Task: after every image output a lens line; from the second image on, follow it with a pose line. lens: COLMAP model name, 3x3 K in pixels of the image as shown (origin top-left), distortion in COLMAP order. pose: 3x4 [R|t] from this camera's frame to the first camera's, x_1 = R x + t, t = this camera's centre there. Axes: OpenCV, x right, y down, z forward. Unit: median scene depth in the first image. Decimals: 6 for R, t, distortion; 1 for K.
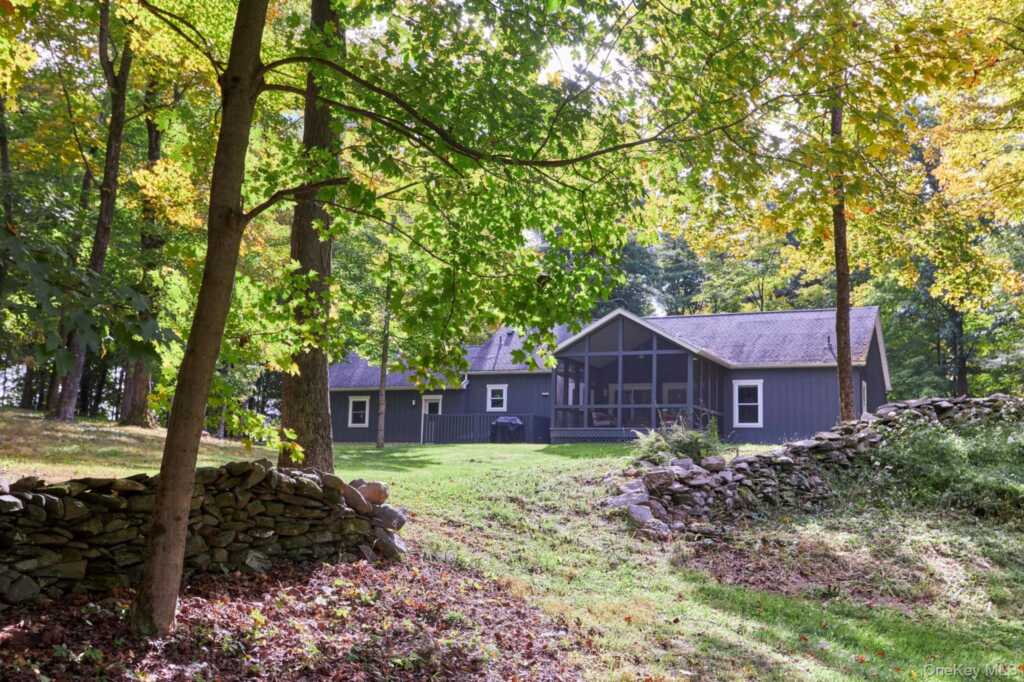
lens RADIAL K [[1079.7, 0, 512.0], [0, 1079.7, 341.0], [0, 0, 1]] dist [0.006125, 0.018583]
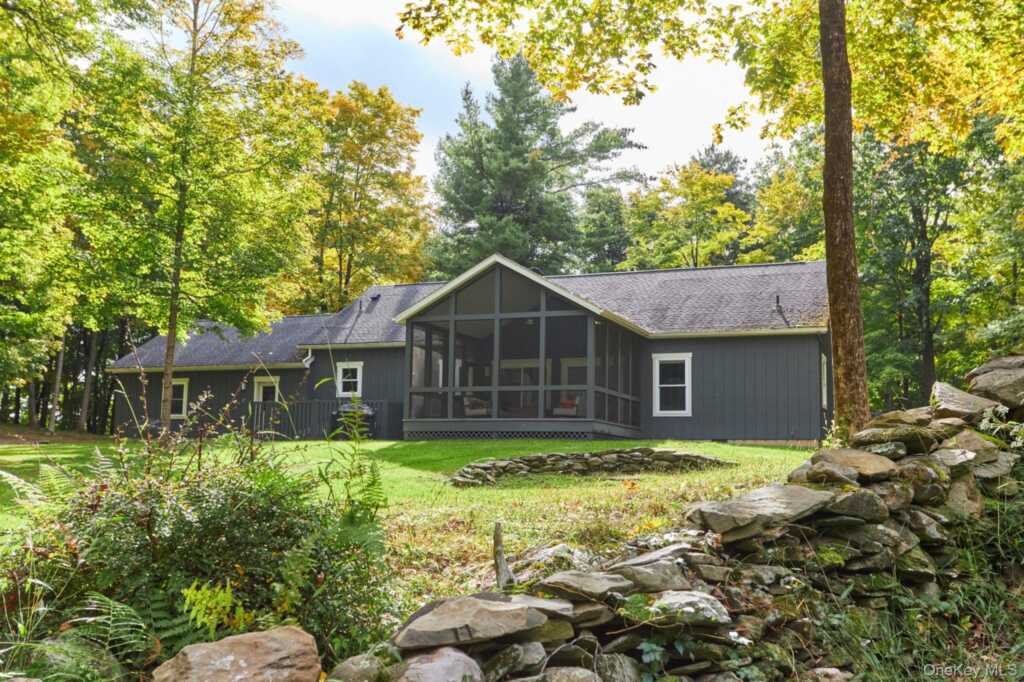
lens RADIAL K [[1101.2, 0, 512.0], [0, 1101.2, 341.0], [0, 0, 1]] dist [0.005375, 0.006574]
pose [[0.998334, -0.002026, 0.057667, 0.062916], [0.001288, 0.999917, 0.012829, 0.017452], [-0.057688, -0.012733, 0.998253, 0.240512]]
